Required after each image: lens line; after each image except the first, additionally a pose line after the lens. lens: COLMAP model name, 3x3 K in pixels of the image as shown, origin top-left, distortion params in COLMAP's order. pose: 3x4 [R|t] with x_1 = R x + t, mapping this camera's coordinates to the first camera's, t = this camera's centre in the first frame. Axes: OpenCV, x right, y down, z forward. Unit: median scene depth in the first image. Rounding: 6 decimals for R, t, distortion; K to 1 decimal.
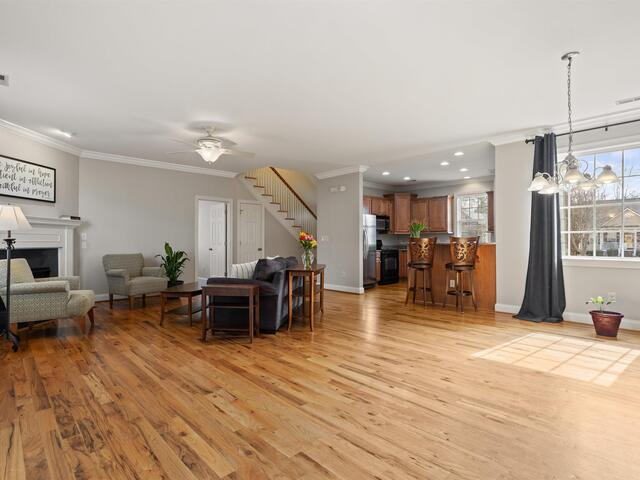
lens RADIAL K [[348.3, 0, 316.4], [0, 348.3, 239.1], [0, 0, 1]] dist [-0.038709, 0.024173]
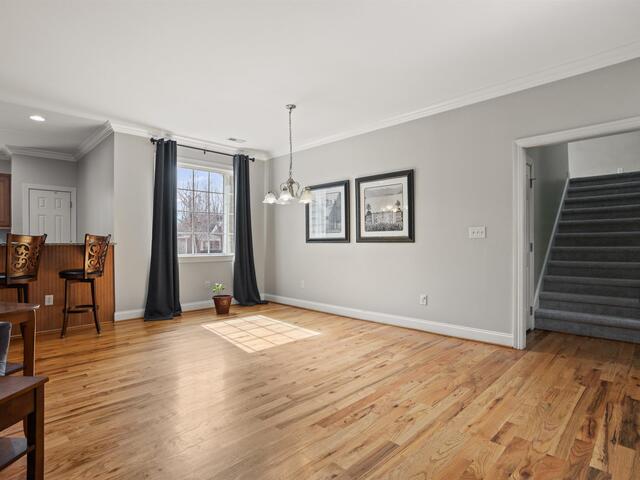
lens RADIAL K [[348.3, 0, 309.5], [0, 348.3, 242.5], [0, 0, 1]] dist [-0.038709, 0.024173]
pose [[-0.018355, -0.003285, 0.999826, -0.329743], [-0.006514, 0.999974, 0.003166, 0.003328], [-0.999810, -0.006454, -0.018376, 0.480679]]
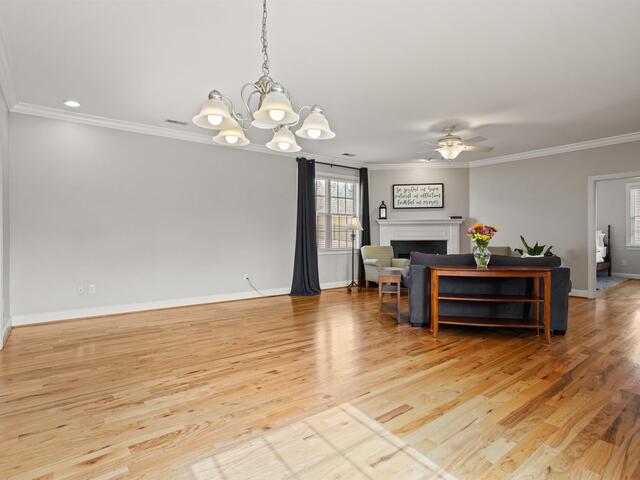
lens RADIAL K [[348.3, 0, 312.2], [0, 348.3, 238.4], [0, 0, 1]] dist [-0.038709, 0.024173]
pose [[-0.099838, 0.006385, -0.994983, 0.645398], [0.012728, 0.999906, 0.005139, 0.004575], [0.994922, -0.012151, -0.099910, 0.570855]]
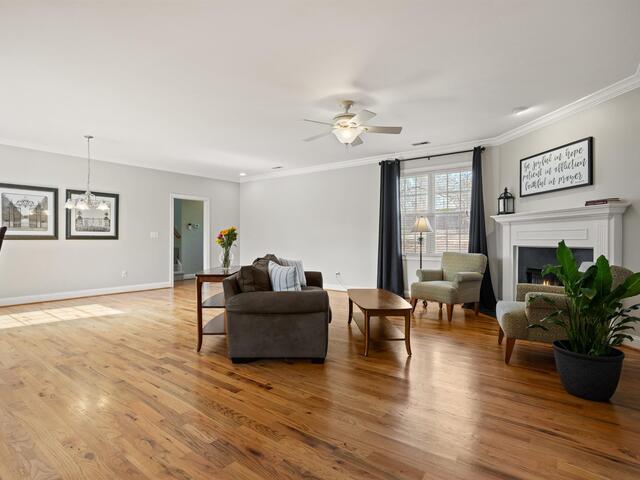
lens RADIAL K [[348.3, 0, 316.3], [0, 348.3, 238.4], [0, 0, 1]] dist [-0.038709, 0.024173]
pose [[-0.987706, -0.003179, -0.156288, -0.083862], [-0.001076, 0.999908, -0.013543, 0.015207], [0.156317, -0.013208, -0.987619, 1.509329]]
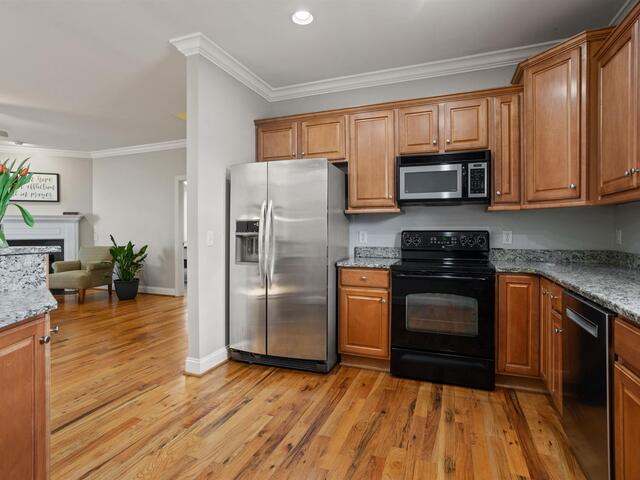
lens RADIAL K [[348.3, 0, 312.1], [0, 348.3, 230.4], [0, 0, 1]] dist [-0.038709, 0.024173]
pose [[0.420927, 0.001636, -0.907093, 0.670643], [0.010529, 0.999922, 0.006689, -0.002703], [0.907034, -0.012366, 0.420877, 1.217637]]
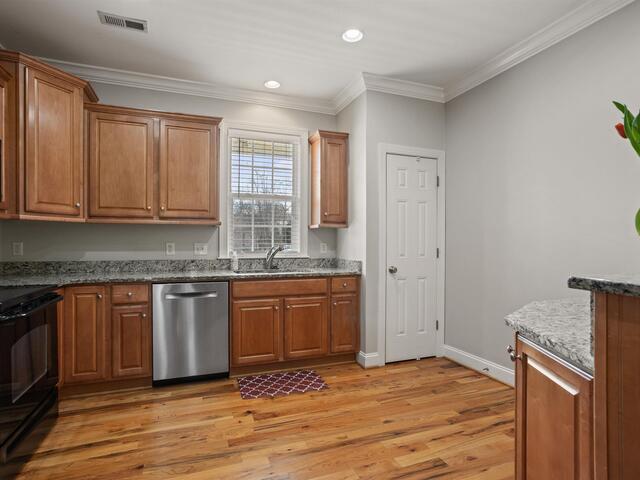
lens RADIAL K [[348.3, 0, 310.9], [0, 348.3, 242.7], [0, 0, 1]] dist [-0.038709, 0.024173]
pose [[0.393142, 0.003466, 0.919471, 0.138435], [-0.009673, 0.999953, 0.000367, -0.000134], [-0.919427, -0.009039, 0.393157, 1.188518]]
